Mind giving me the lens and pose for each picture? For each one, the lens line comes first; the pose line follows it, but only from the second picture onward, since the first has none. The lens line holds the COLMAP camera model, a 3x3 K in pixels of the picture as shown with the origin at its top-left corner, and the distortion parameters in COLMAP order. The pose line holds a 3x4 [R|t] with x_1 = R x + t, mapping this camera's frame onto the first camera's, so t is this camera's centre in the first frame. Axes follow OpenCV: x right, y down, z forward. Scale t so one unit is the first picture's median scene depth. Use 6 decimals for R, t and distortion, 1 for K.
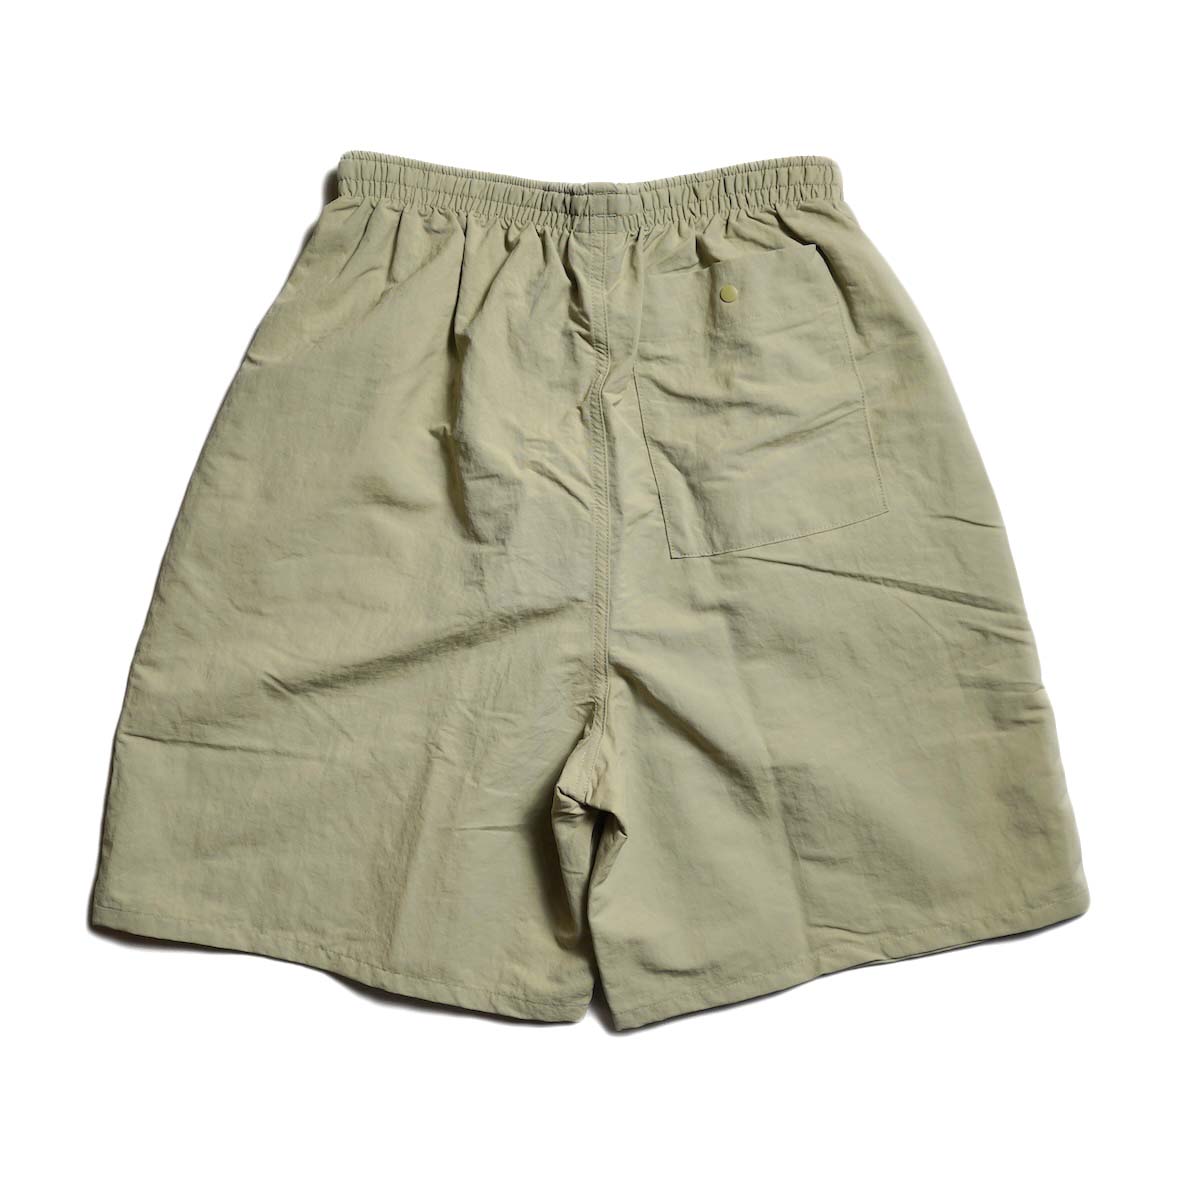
lens RADIAL K [[1331.3, 0, 600.0], [0, 1331.3, 600.0], [0, 0, 1]] dist [-0.014631, 0.017351]
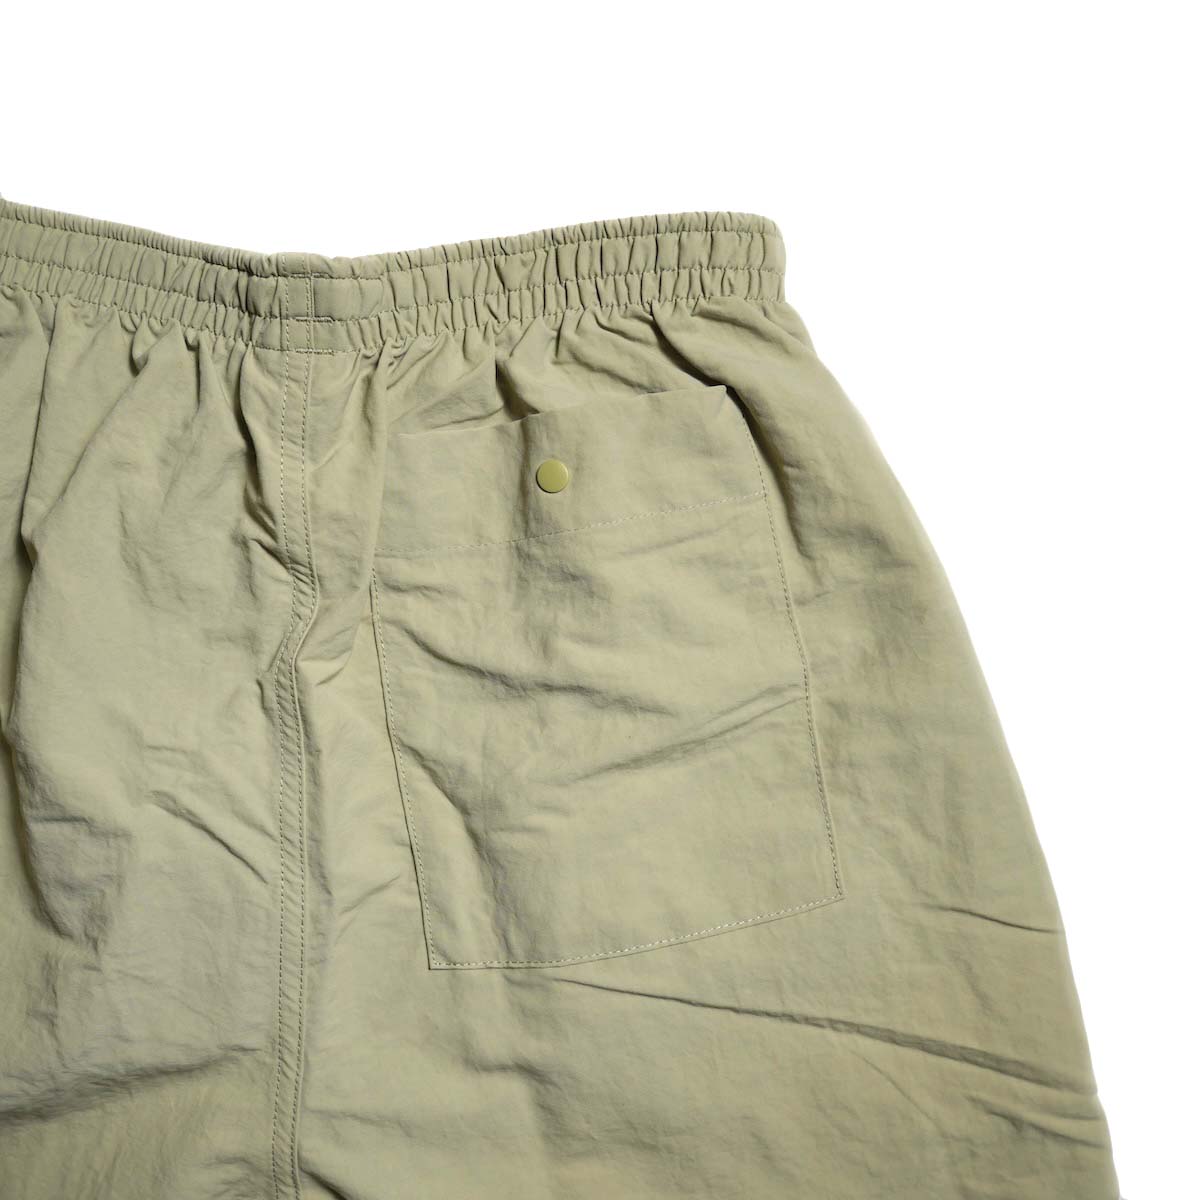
lens RADIAL K [[1331.3, 0, 600.0], [0, 1331.3, 600.0], [0, 0, 1]] dist [-0.014631, 0.017351]
pose [[0.999264, 0.038341, -0.000992, 0.116700], [-0.038311, 0.999038, 0.021332, -0.192535], [0.001809, -0.021278, 0.999772, 0.478712]]
